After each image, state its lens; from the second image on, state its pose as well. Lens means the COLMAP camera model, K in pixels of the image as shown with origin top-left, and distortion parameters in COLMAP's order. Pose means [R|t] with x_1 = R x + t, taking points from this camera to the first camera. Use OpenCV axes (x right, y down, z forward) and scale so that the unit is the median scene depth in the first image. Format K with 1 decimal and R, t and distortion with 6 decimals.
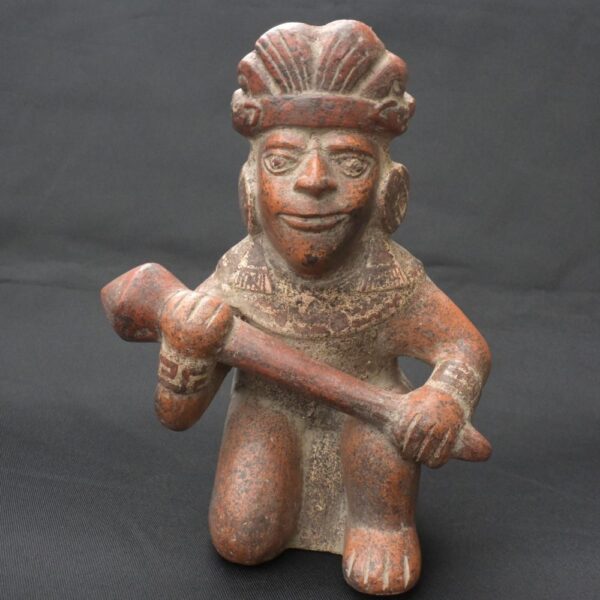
lens RADIAL K [[709.0, 0, 300.0], [0, 709.0, 300.0], [0, 0, 1]] dist [-0.009308, -0.013973]
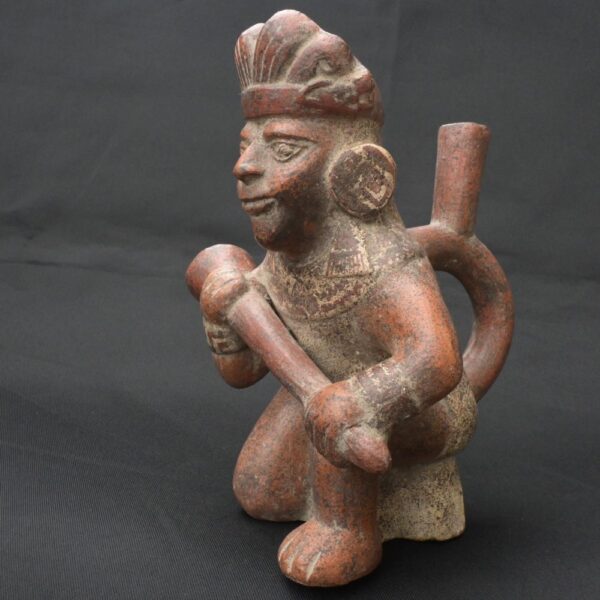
lens RADIAL K [[709.0, 0, 300.0], [0, 709.0, 300.0], [0, 0, 1]] dist [-0.009308, -0.013973]
pose [[0.634178, 0.081026, -0.768930, 0.829613], [-0.090281, 0.995451, 0.030435, -0.005951], [0.767898, 0.050119, 0.638608, 0.339901]]
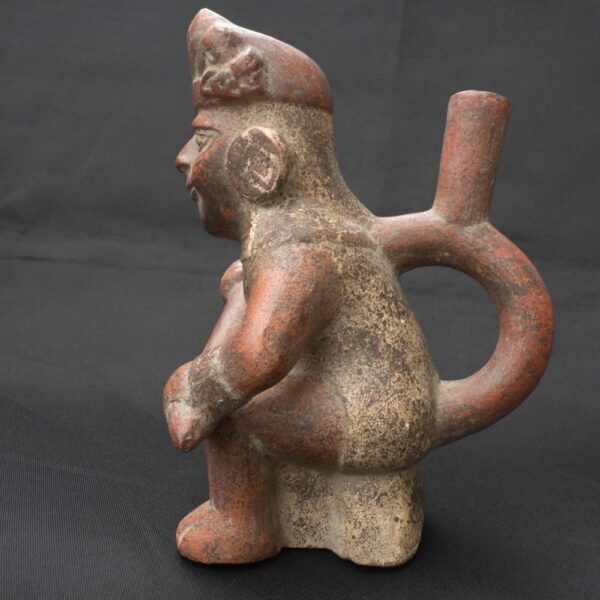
lens RADIAL K [[709.0, 0, 300.0], [0, 709.0, 300.0], [0, 0, 1]] dist [-0.009308, -0.013973]
pose [[-0.008214, 0.079419, -0.996807, 1.095578], [-0.124045, 0.989061, 0.079824, -0.048405], [0.992243, 0.124305, 0.001728, 1.088396]]
